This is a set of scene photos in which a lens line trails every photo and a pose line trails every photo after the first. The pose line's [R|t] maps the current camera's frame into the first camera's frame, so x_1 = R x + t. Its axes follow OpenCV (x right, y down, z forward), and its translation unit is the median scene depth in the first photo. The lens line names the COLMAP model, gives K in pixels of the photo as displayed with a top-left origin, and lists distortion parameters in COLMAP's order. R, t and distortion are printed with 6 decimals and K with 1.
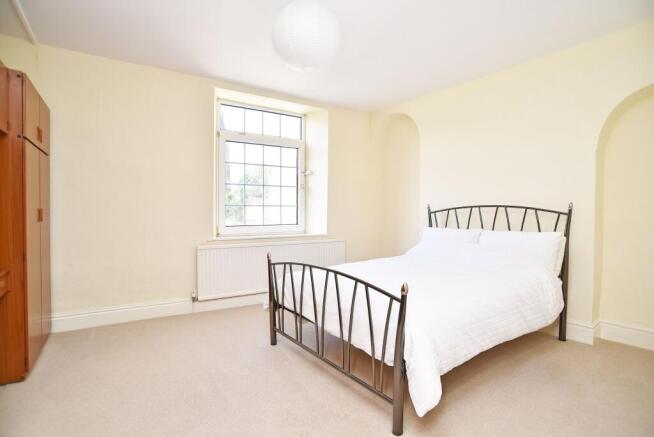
lens RADIAL K [[351.3, 0, 327.0], [0, 351.3, 218.5], [0, 0, 1]] dist [-0.031141, 0.001122]
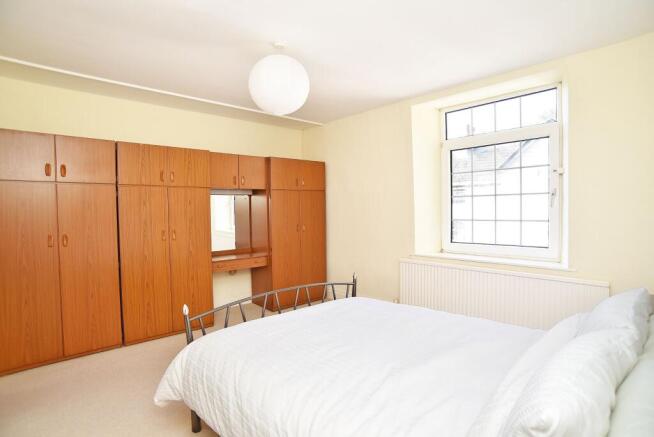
lens RADIAL K [[351.3, 0, 327.0], [0, 351.3, 218.5], [0, 0, 1]] dist [-0.031141, 0.001122]
pose [[0.137604, 0.019919, -0.990287, 0.546657], [-0.007446, 0.999790, 0.019075, -0.052287], [0.990459, 0.004749, 0.137723, 0.501794]]
